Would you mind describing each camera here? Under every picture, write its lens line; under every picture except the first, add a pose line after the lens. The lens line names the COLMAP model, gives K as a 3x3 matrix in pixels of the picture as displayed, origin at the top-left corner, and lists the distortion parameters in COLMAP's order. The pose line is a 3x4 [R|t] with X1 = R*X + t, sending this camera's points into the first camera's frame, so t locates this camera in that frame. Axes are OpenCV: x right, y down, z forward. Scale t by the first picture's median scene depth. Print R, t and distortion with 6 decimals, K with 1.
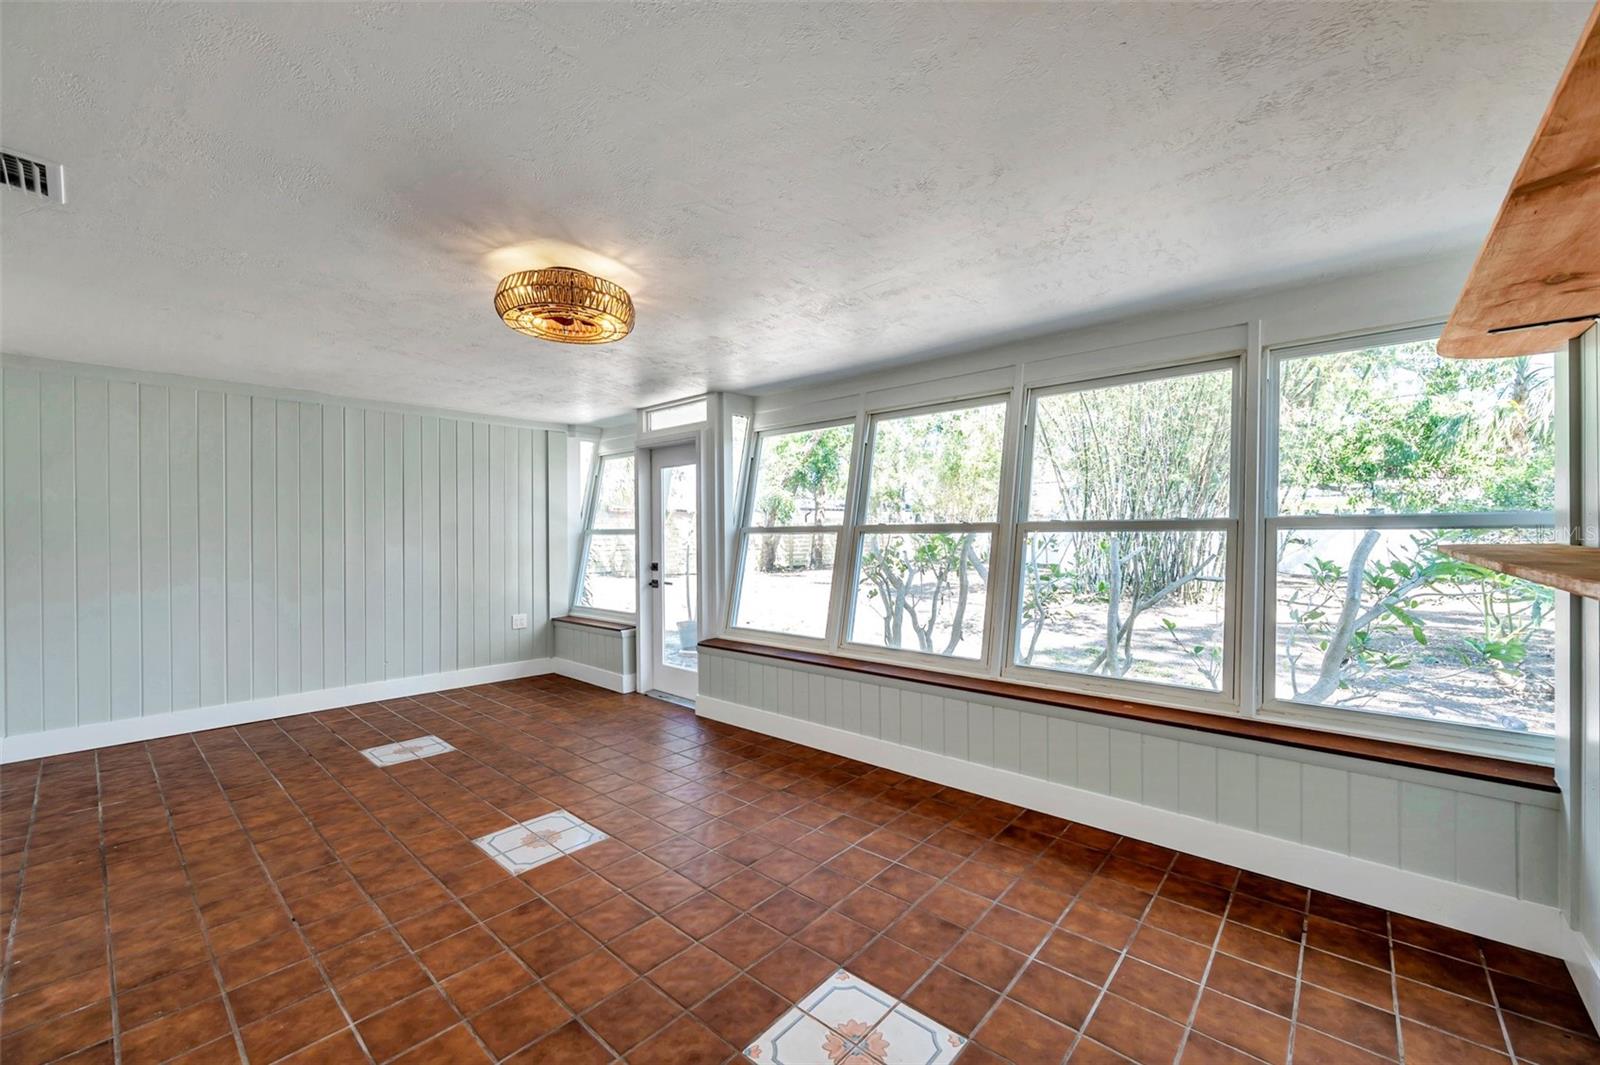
lens RADIAL K [[633.9, 0, 798.1], [0, 633.9, 530.8], [0, 0, 1]] dist [-0.001329, -0.000301]
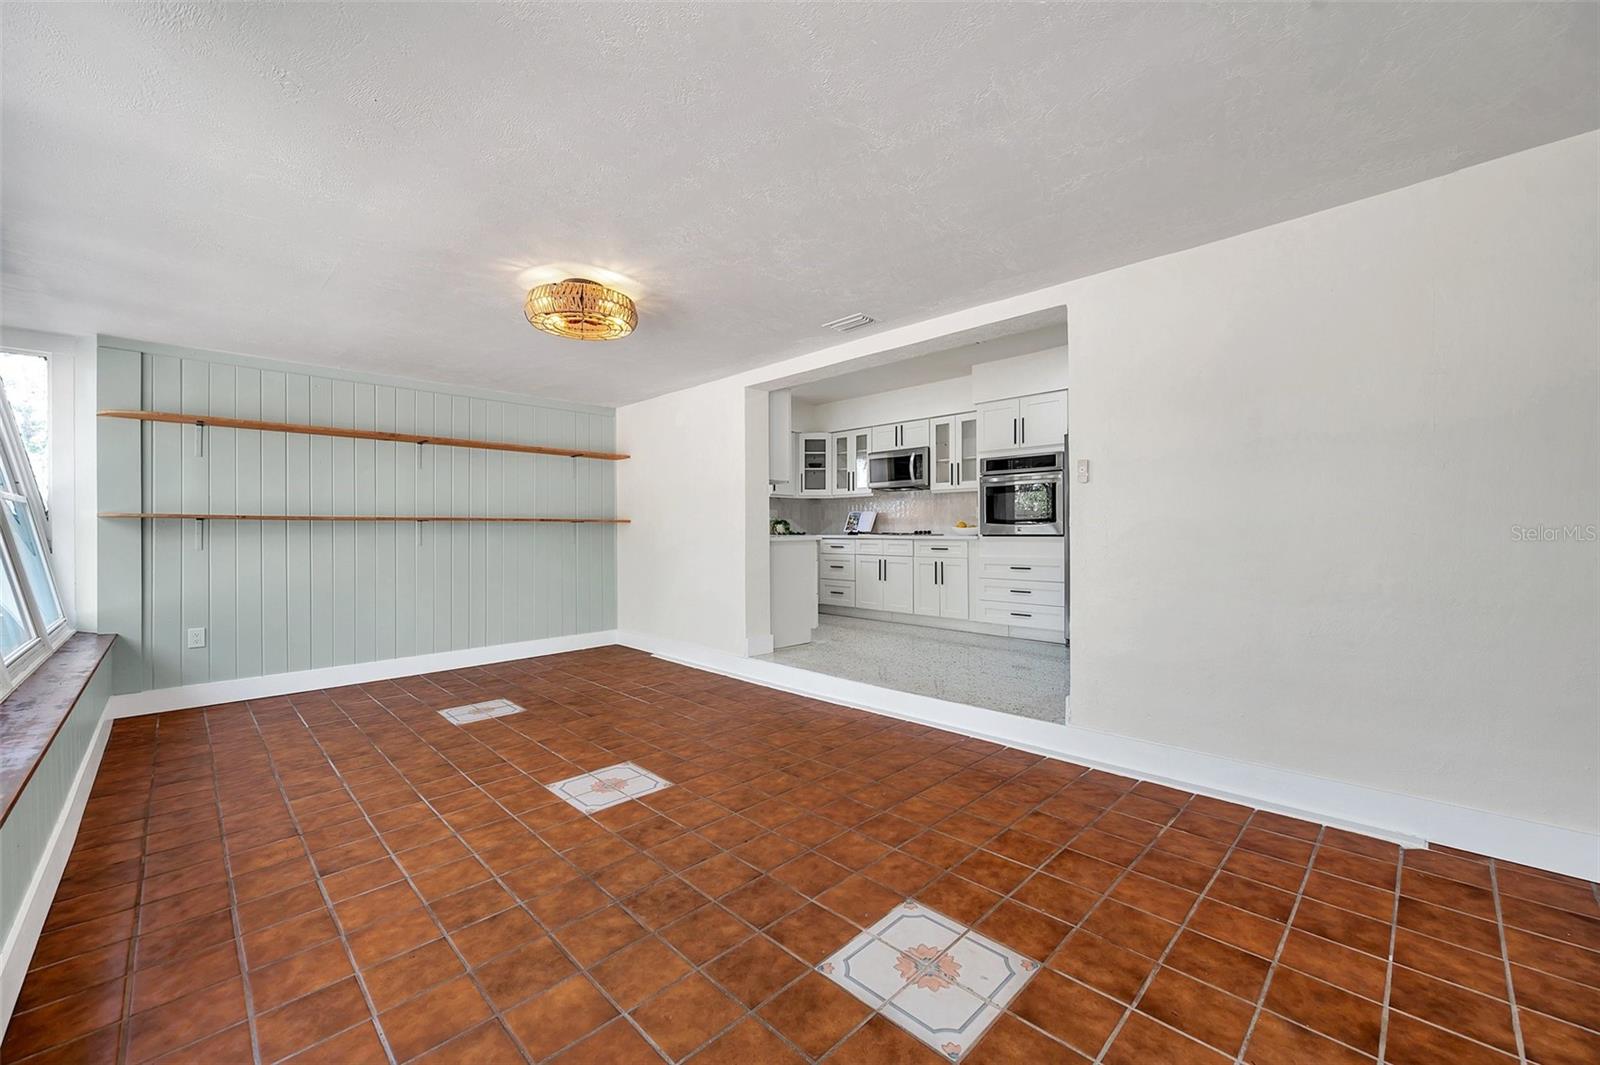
lens RADIAL K [[633.9, 0, 798.1], [0, 633.9, 530.8], [0, 0, 1]] dist [-0.001329, -0.000301]
pose [[-0.997430, 0.012202, 0.070597, -0.746901], [0.012029, 0.999924, -0.002878, 0.071506], [-0.070627, -0.002021, -0.997501, 1.900487]]
